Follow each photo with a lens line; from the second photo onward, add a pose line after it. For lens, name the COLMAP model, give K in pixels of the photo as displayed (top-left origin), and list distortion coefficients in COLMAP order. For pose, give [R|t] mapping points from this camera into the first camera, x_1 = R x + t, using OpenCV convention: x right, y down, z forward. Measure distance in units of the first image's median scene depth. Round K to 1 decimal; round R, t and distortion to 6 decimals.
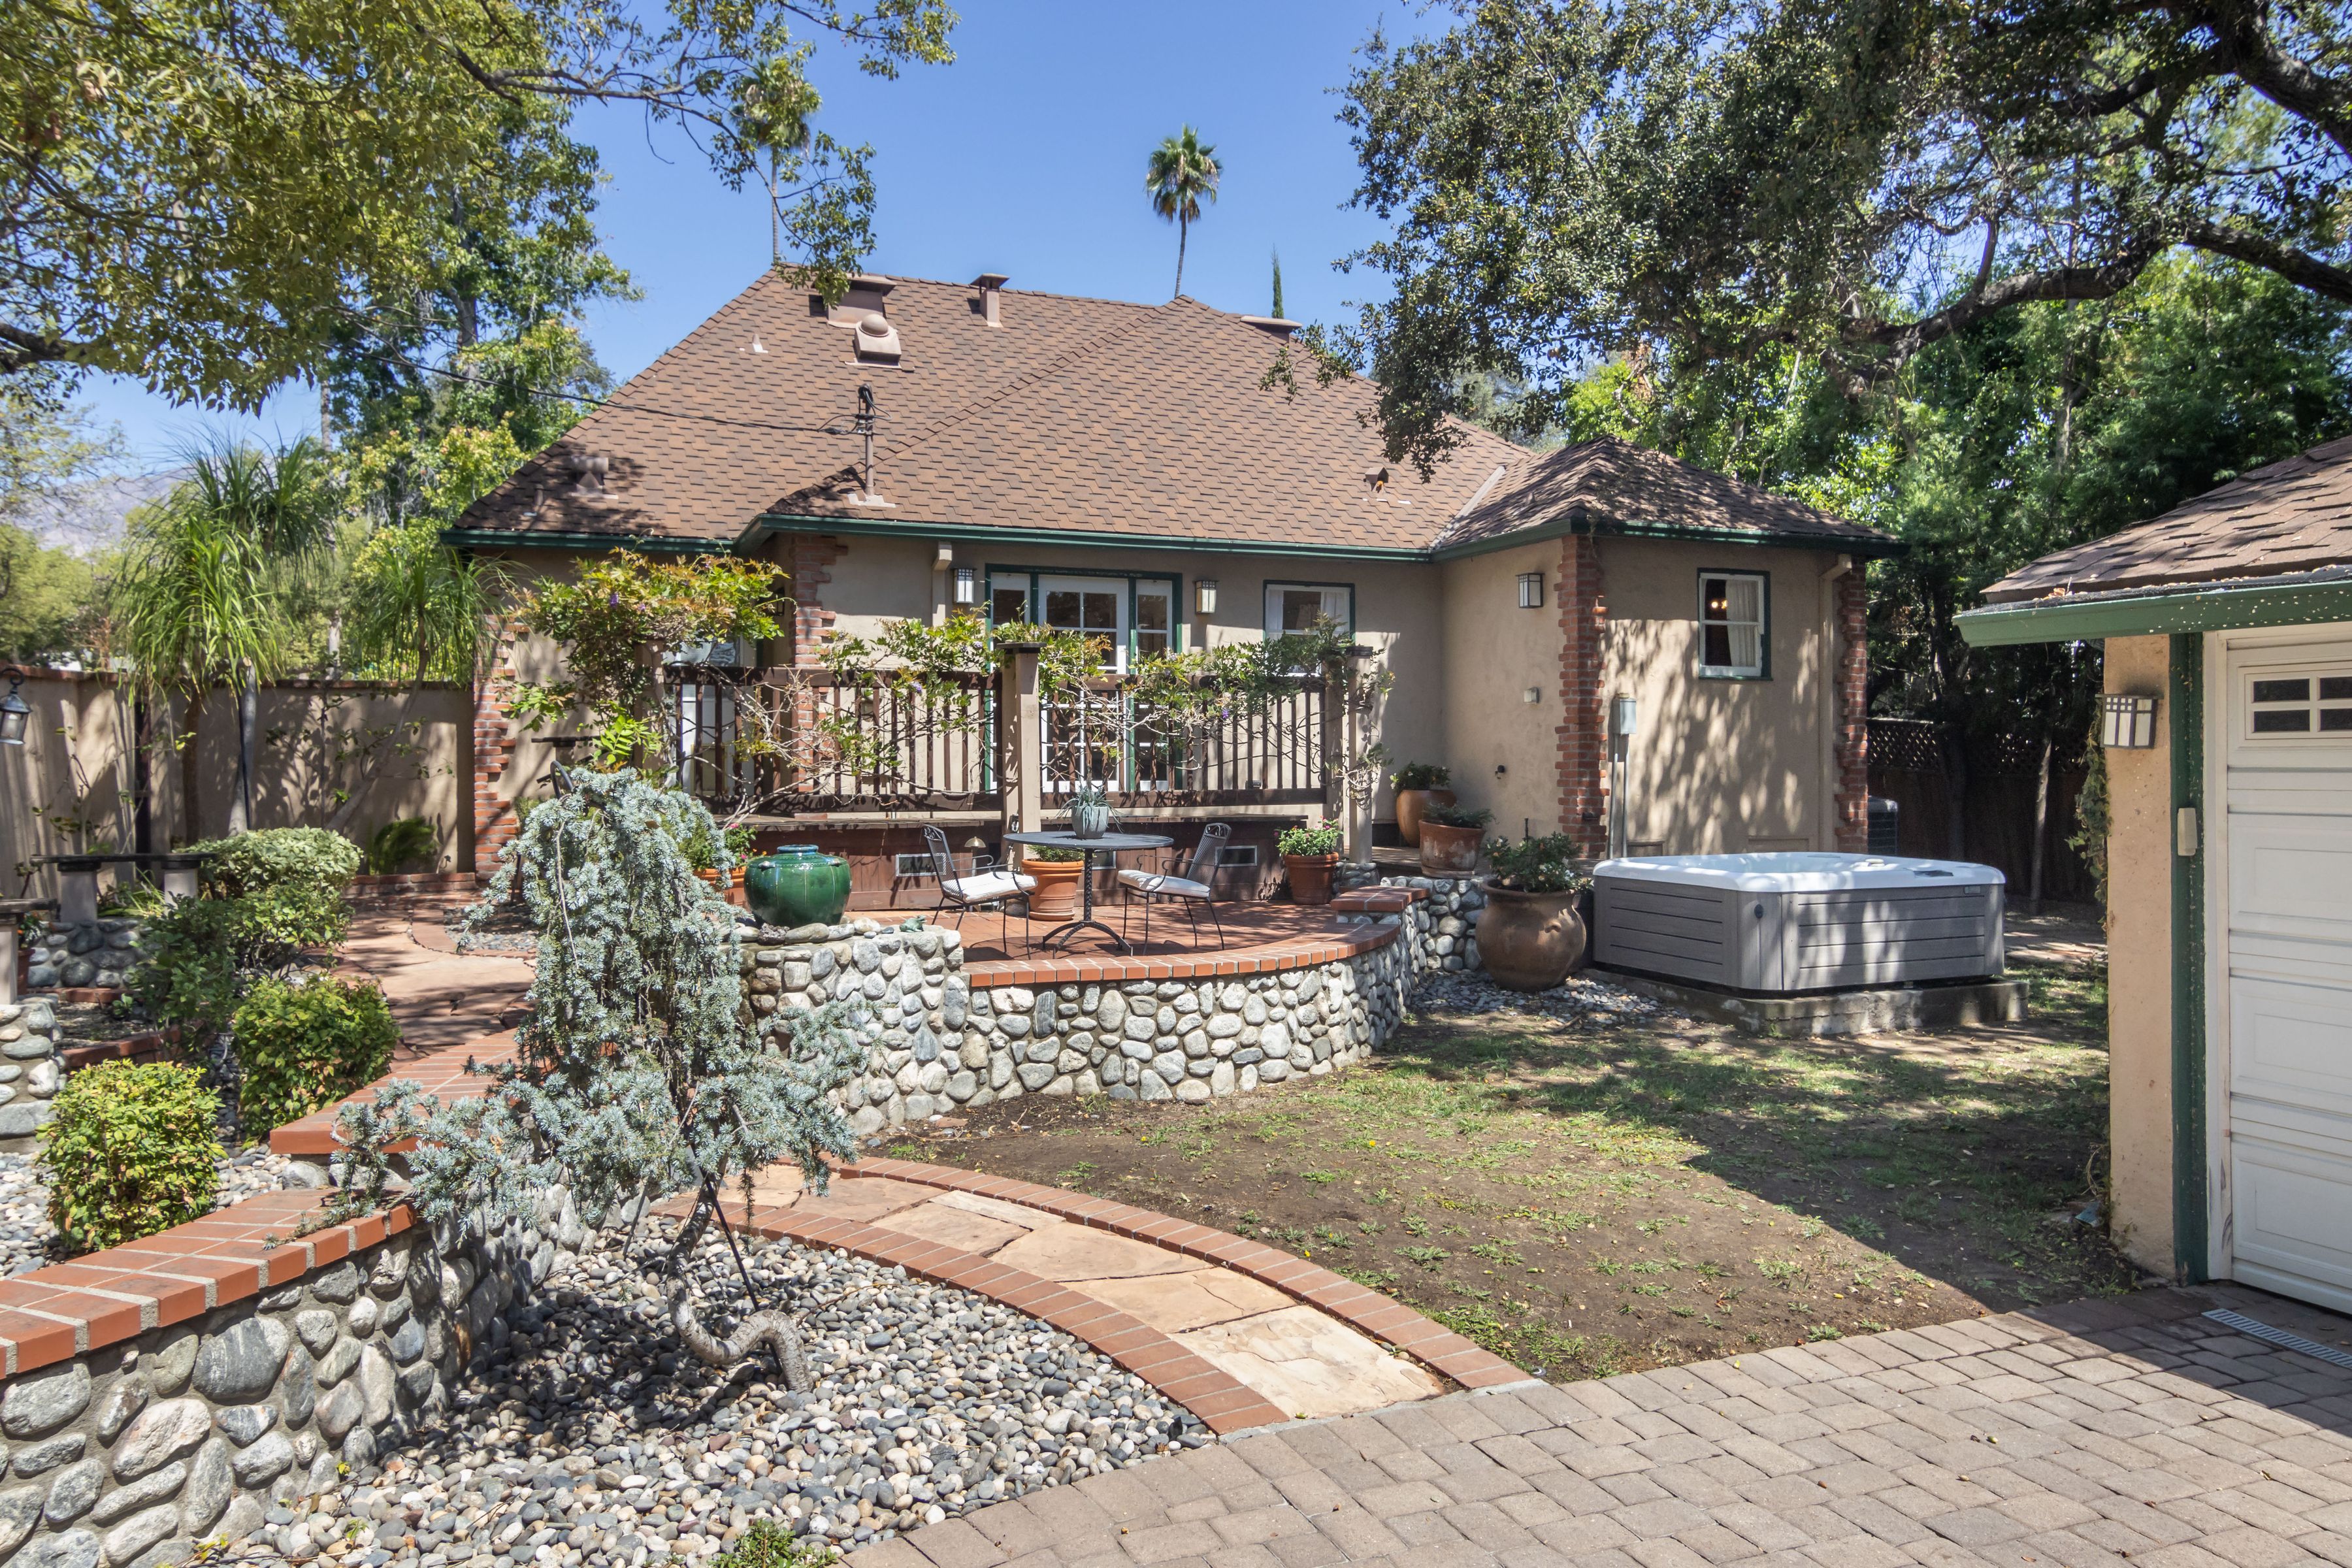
lens RADIAL K [[1567.0, 0, 1163.5], [0, 1567.0, 780.3], [0, 0, 1]] dist [0.002630, 0.000519]
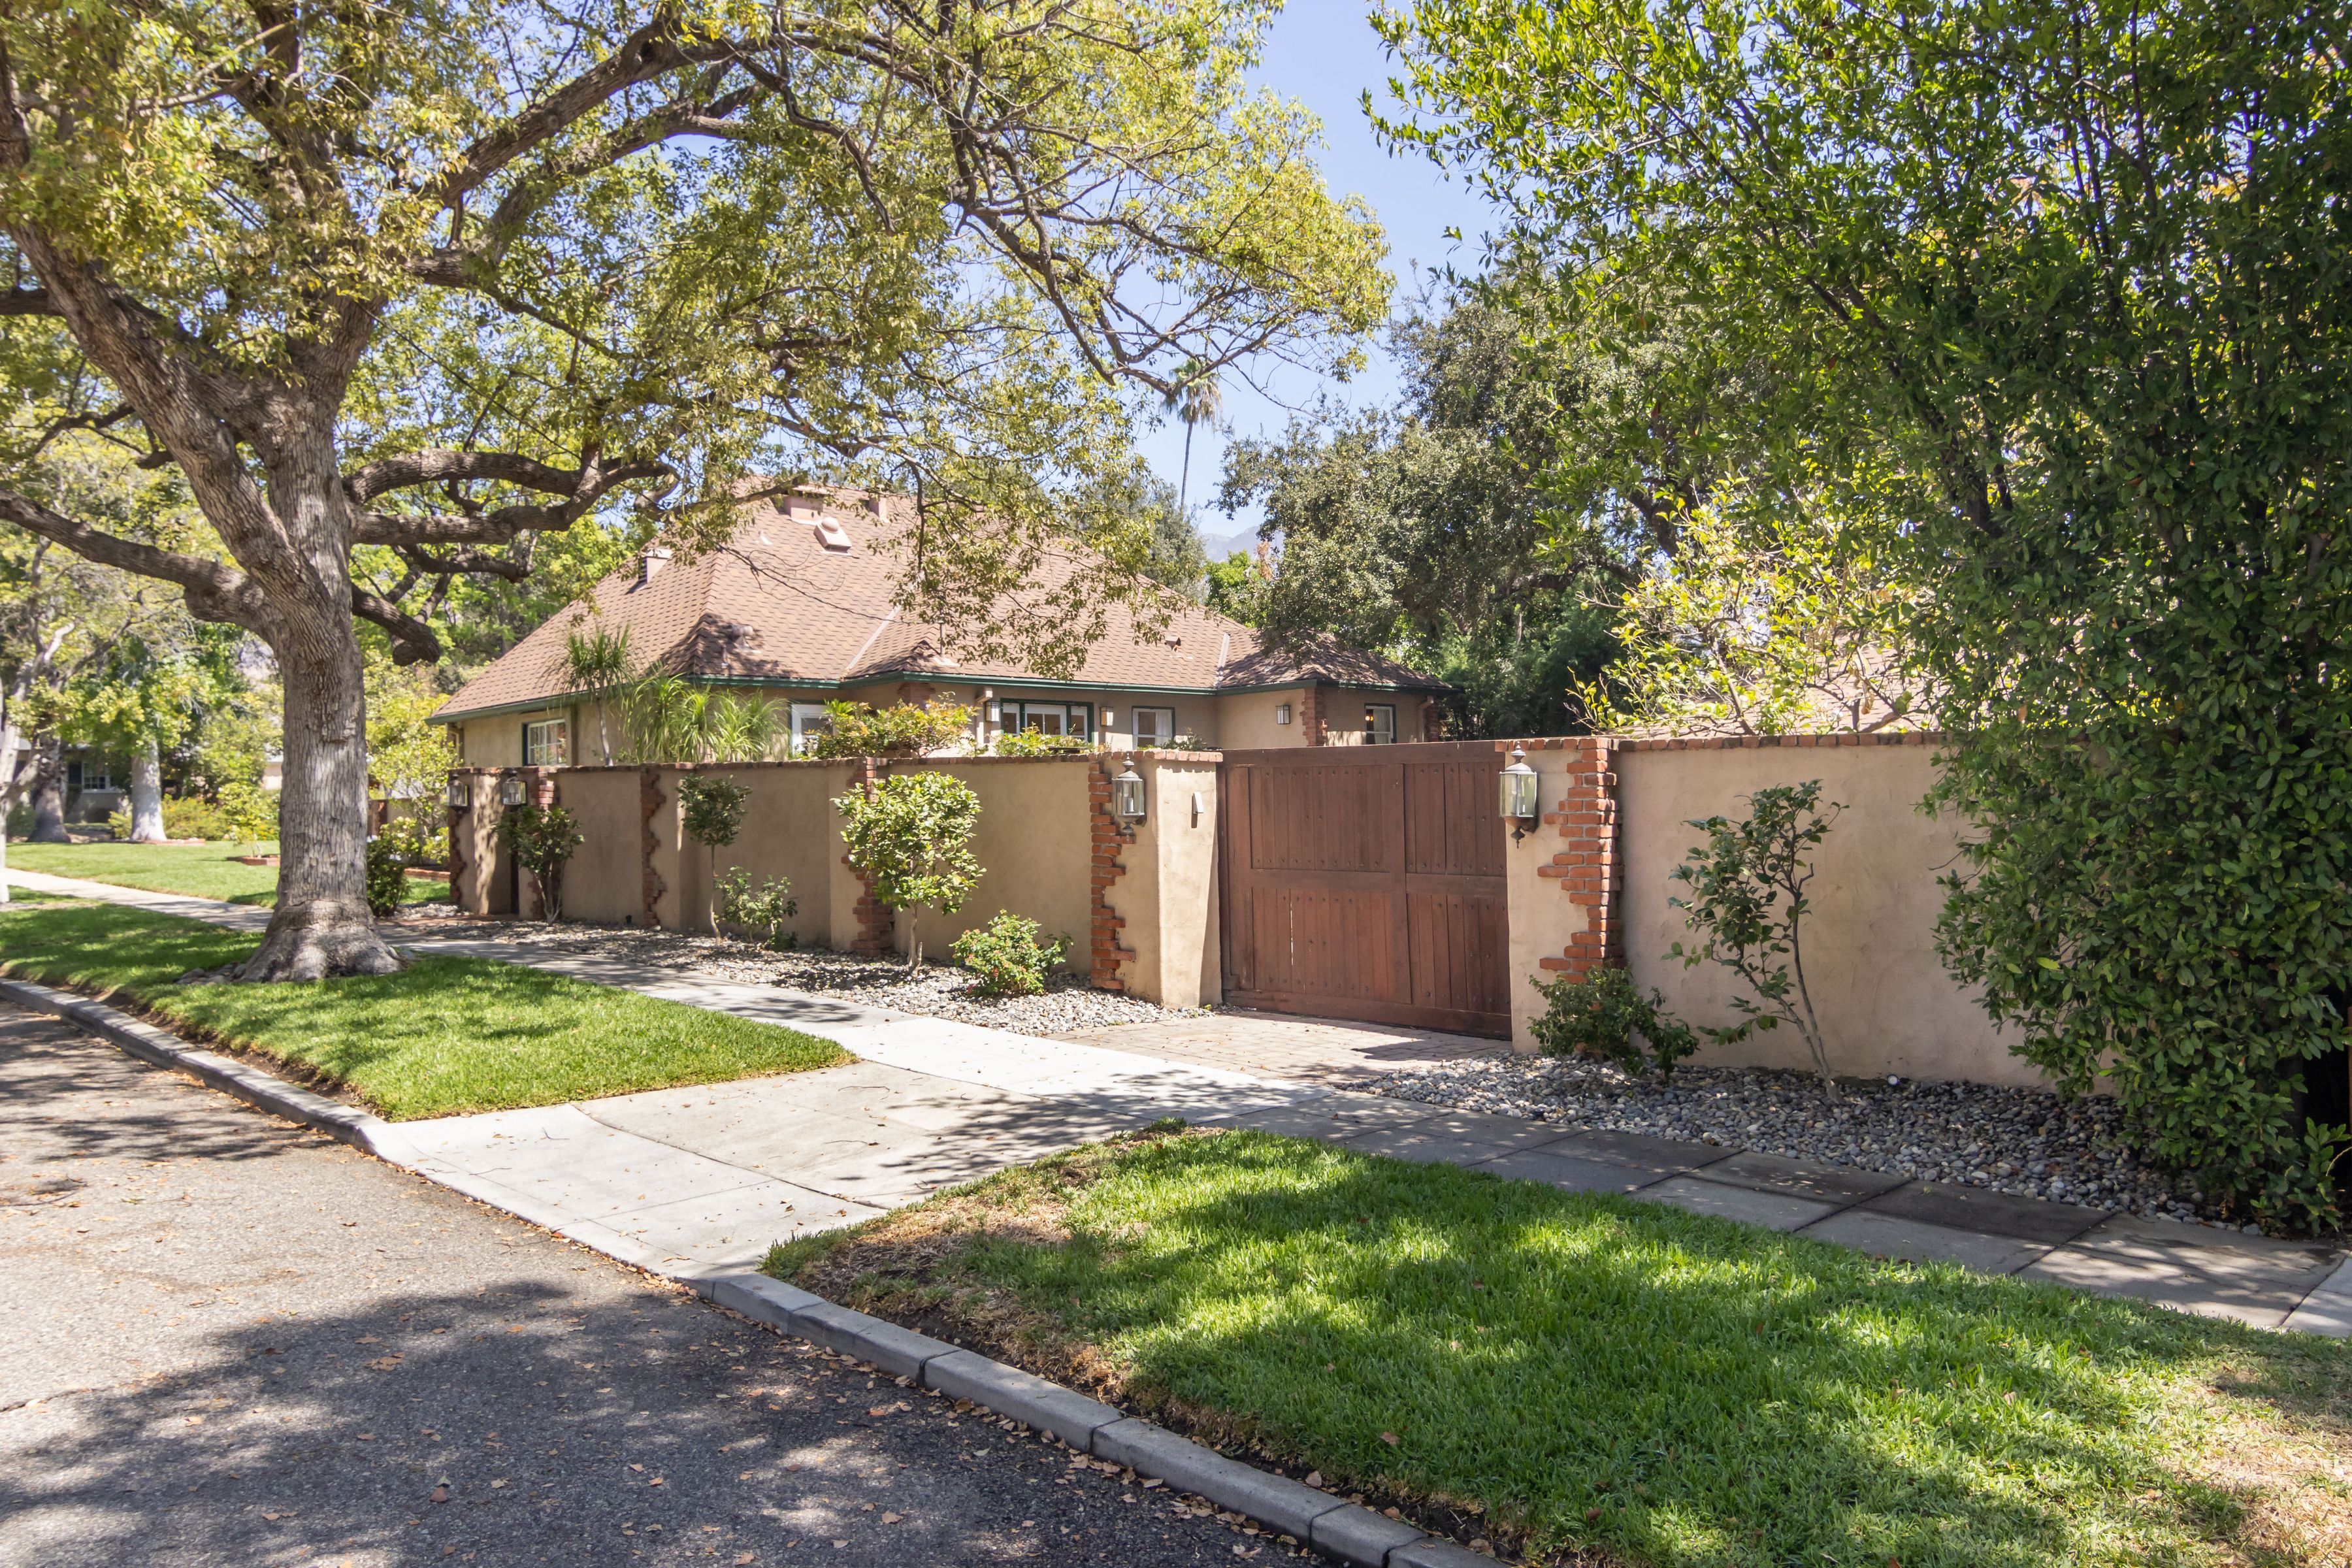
lens RADIAL K [[1567.0, 0, 1163.5], [0, 1567.0, 780.3], [0, 0, 1]] dist [0.002630, 0.000519]
pose [[0.924838, -0.010503, 0.380216, -0.674995], [0.023084, 0.999326, -0.028544, 0.004381], [-0.379660, 0.035176, 0.924457, -0.722017]]
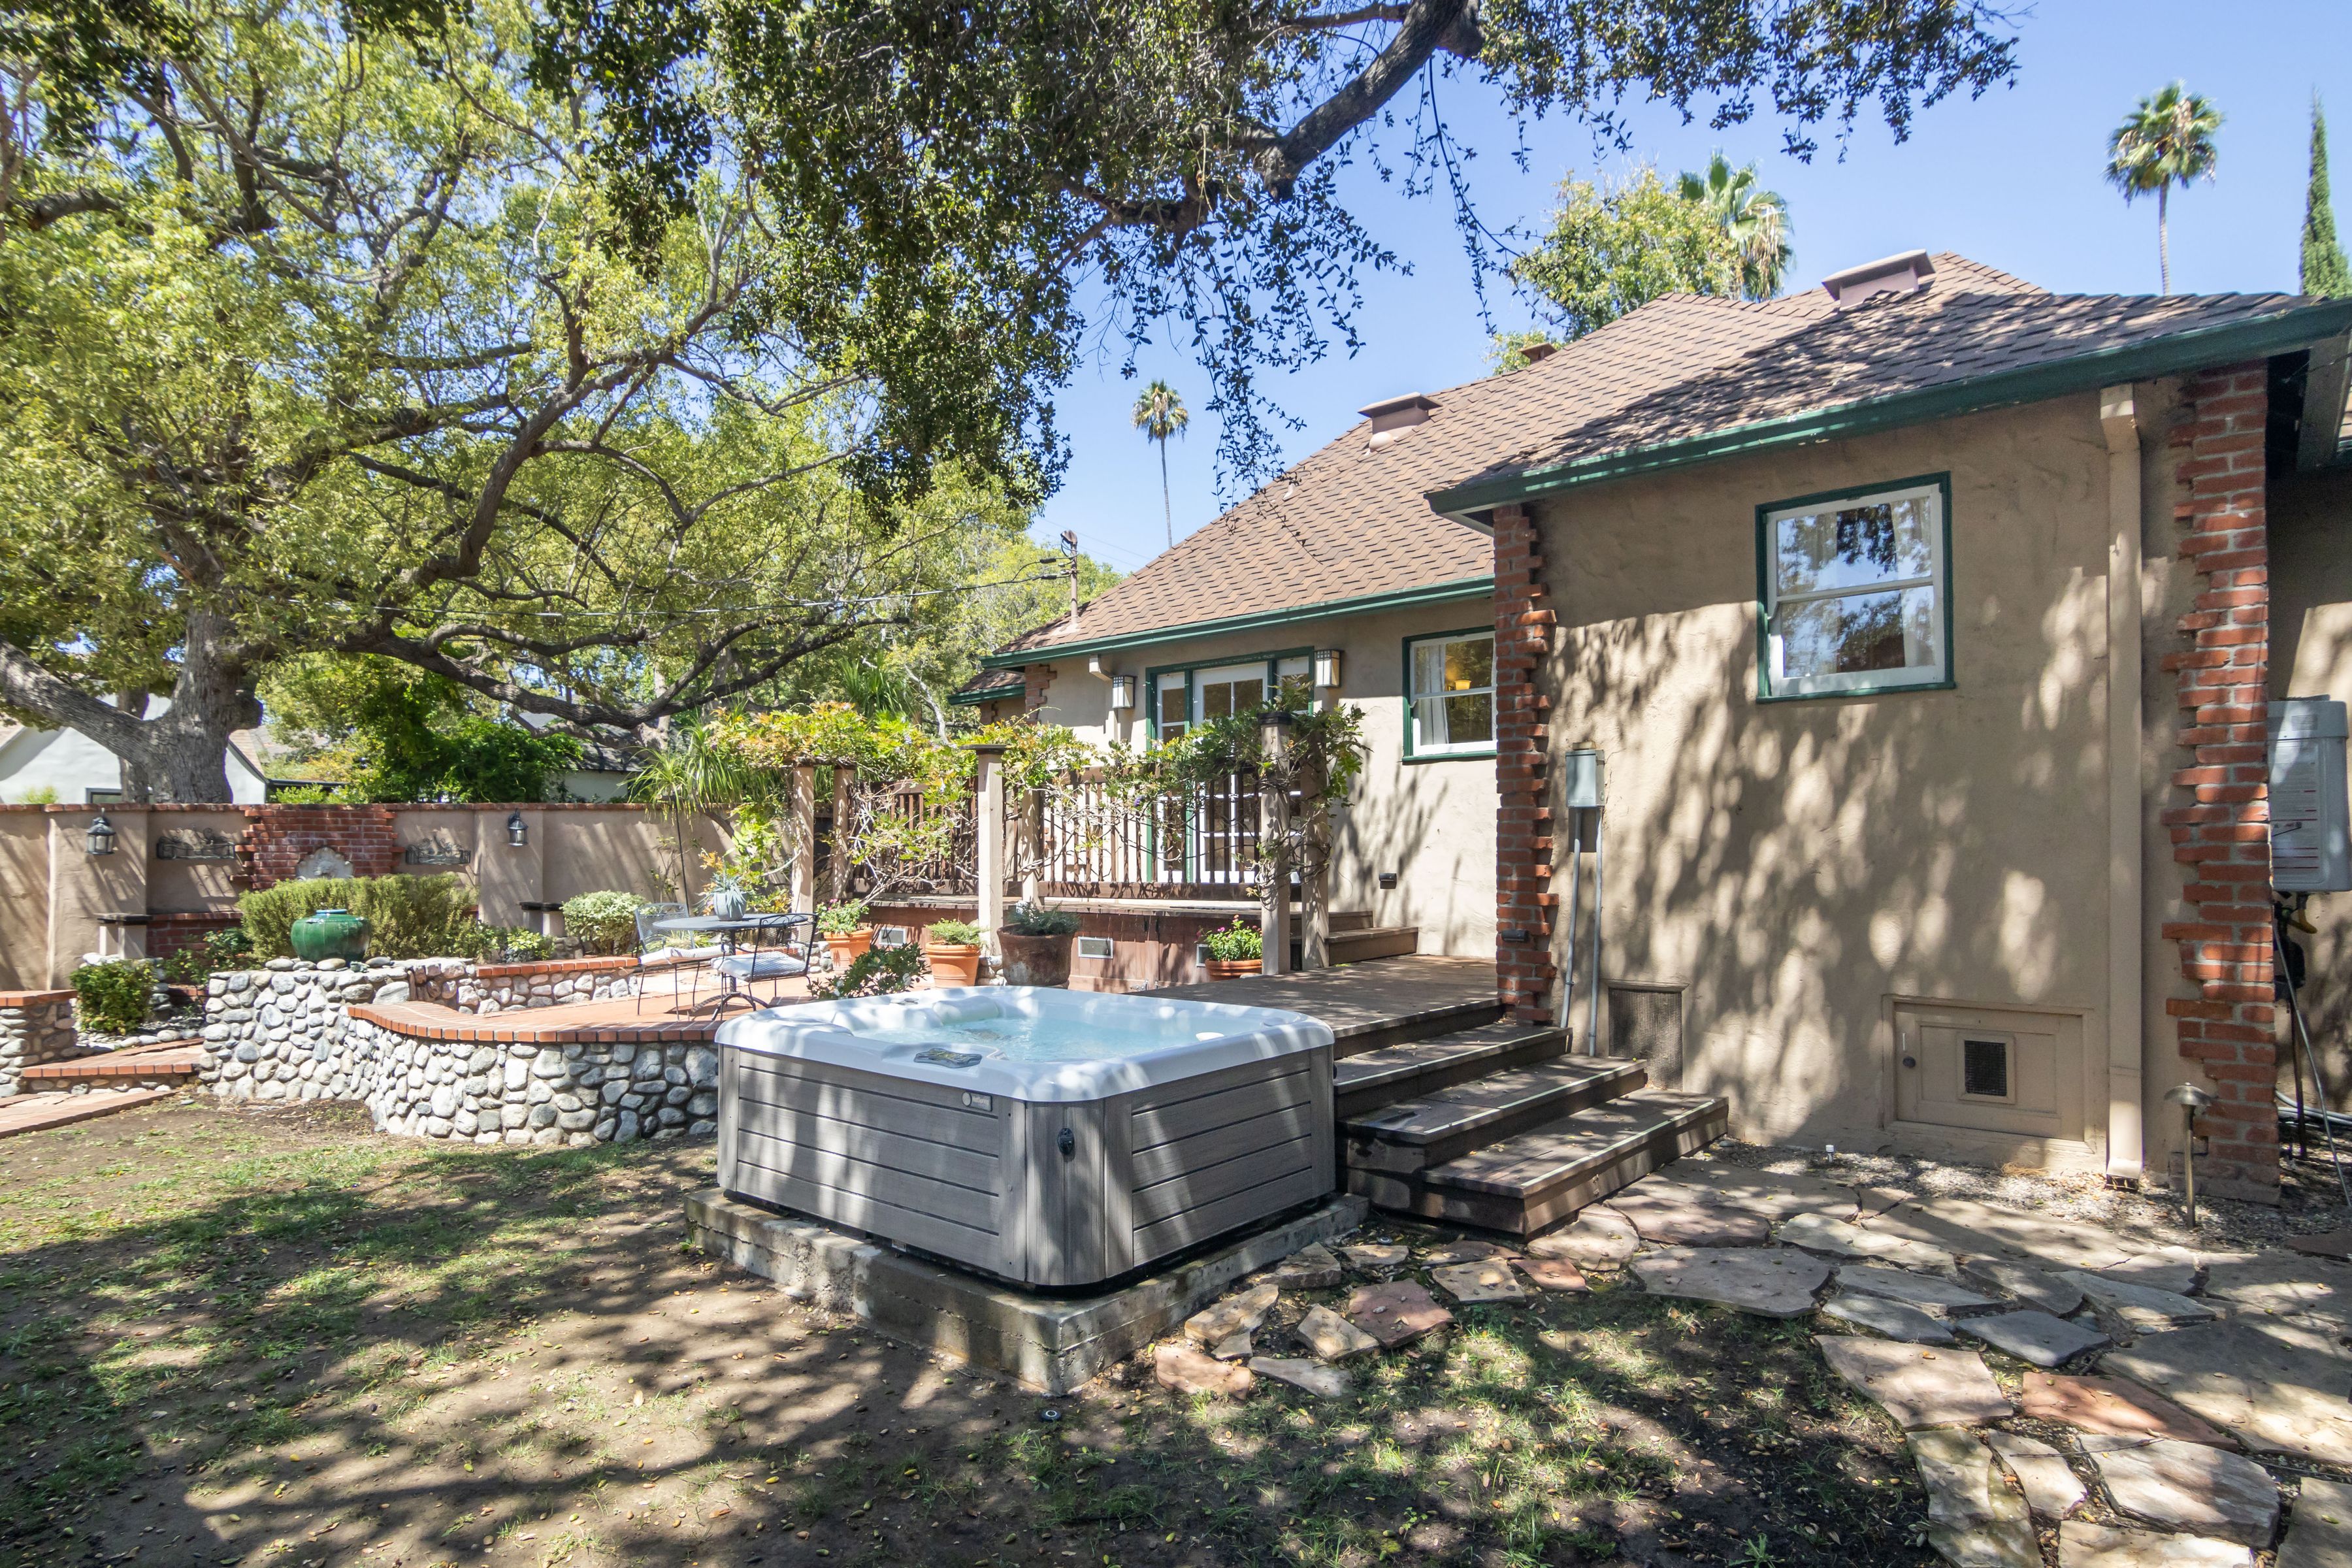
lens RADIAL K [[1247.7, 0, 1169.5], [0, 1247.7, 856.0], [0, 0, 1]] dist [-0.000054, 0.000003]
pose [[0.452141, 0.001892, -0.891944, 0.742735], [-0.008205, 0.999964, -0.002038, -0.008819], [0.891908, 0.008240, 0.452141, 0.708412]]
